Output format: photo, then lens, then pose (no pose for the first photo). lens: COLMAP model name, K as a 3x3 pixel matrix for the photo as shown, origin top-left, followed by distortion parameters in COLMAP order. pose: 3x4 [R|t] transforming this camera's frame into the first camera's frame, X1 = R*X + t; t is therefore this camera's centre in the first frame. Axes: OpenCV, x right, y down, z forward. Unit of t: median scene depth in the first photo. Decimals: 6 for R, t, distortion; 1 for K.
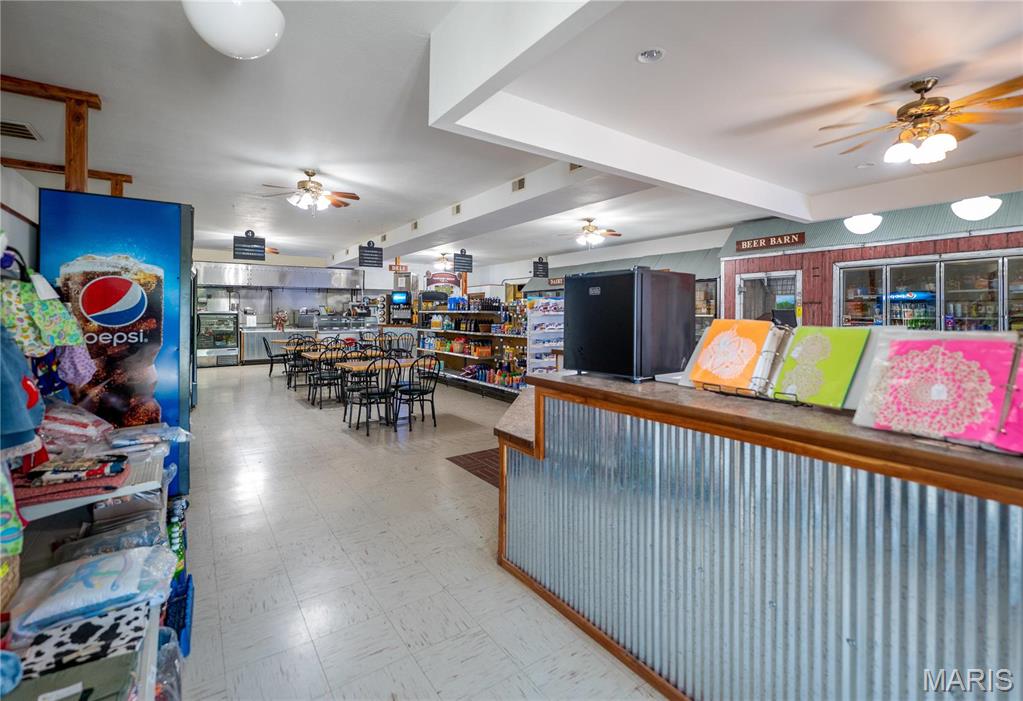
lens RADIAL K [[464.5, 0, 495.4], [0, 464.5, 314.7], [0, 0, 1]] dist [-0.000499, -0.000138]
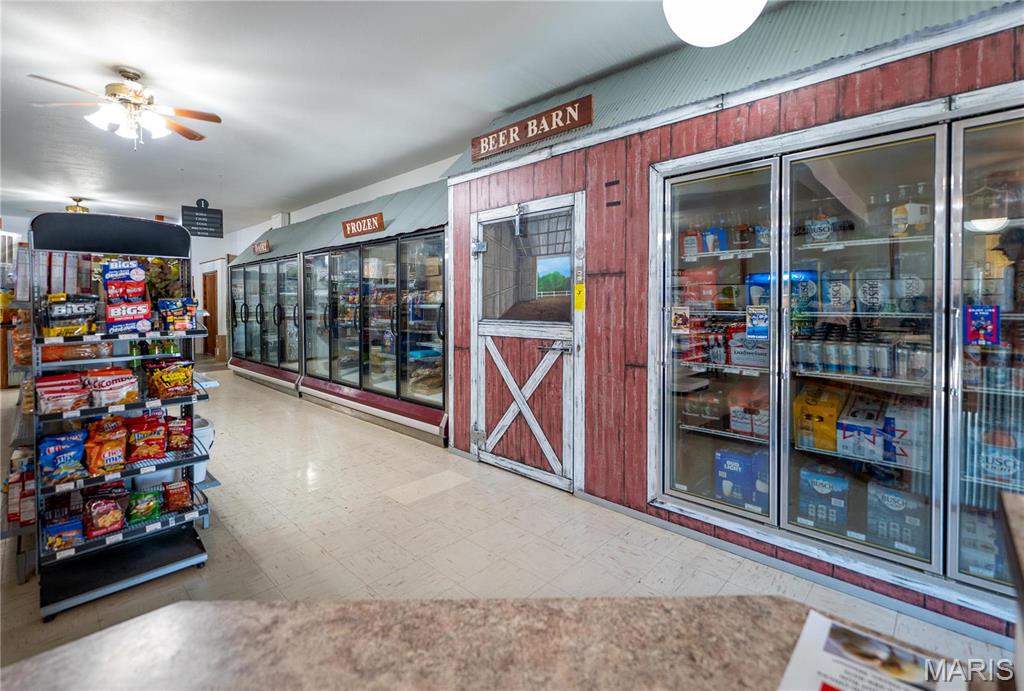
lens RADIAL K [[454.7, 0, 507.6], [0, 454.7, 307.6], [0, 0, 1]] dist [0.000211, -0.000318]
pose [[0.973630, -0.009584, 0.227932, 0.525265], [0.006868, 0.999896, 0.012706, -0.003407], [-0.228030, -0.010805, 0.973594, 0.661954]]
